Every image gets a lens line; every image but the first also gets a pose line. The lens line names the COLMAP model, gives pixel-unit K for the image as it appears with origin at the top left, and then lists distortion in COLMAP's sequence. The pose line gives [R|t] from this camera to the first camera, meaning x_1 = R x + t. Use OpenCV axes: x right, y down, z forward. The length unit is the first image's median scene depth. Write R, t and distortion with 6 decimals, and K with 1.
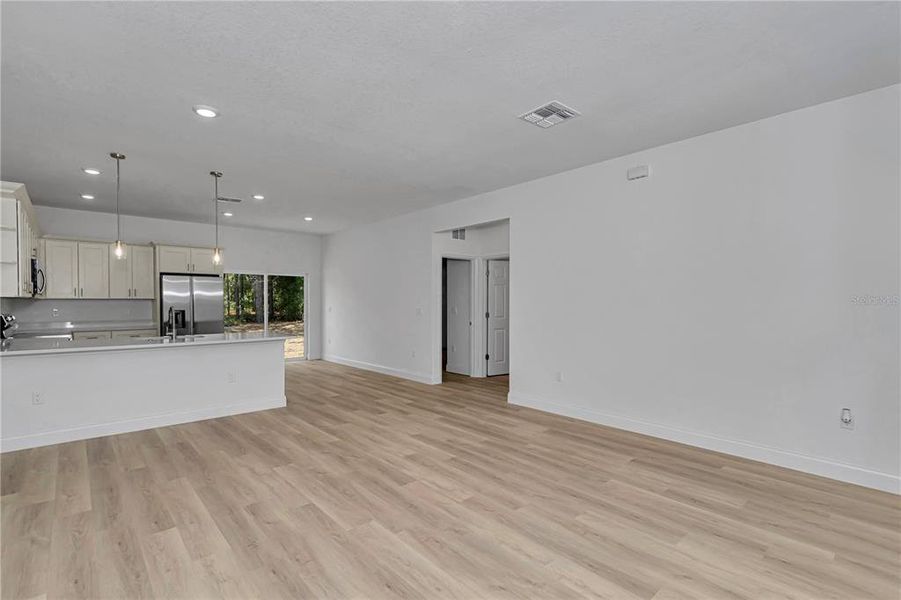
lens RADIAL K [[413.4, 0, 443.9], [0, 413.4, 304.4], [0, 0, 1]] dist [0.011161, -0.002895]
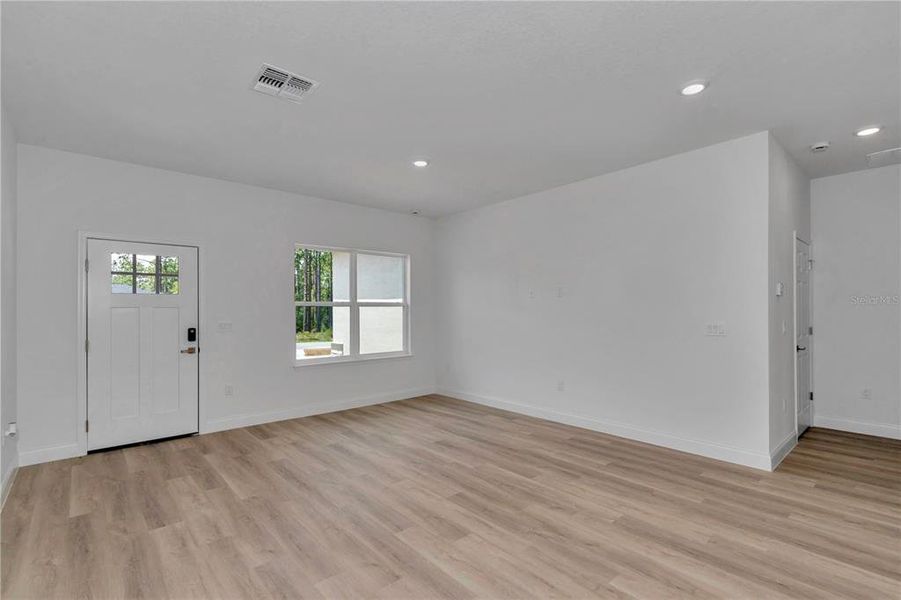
lens RADIAL K [[413.4, 0, 443.1], [0, 413.4, 304.6], [0, 0, 1]] dist [0.011161, -0.002895]
pose [[-0.999945, 0.003645, 0.009858, -0.057376], [0.003587, 0.999976, -0.005875, -0.016386], [-0.009879, -0.005840, -0.999934, 1.620861]]
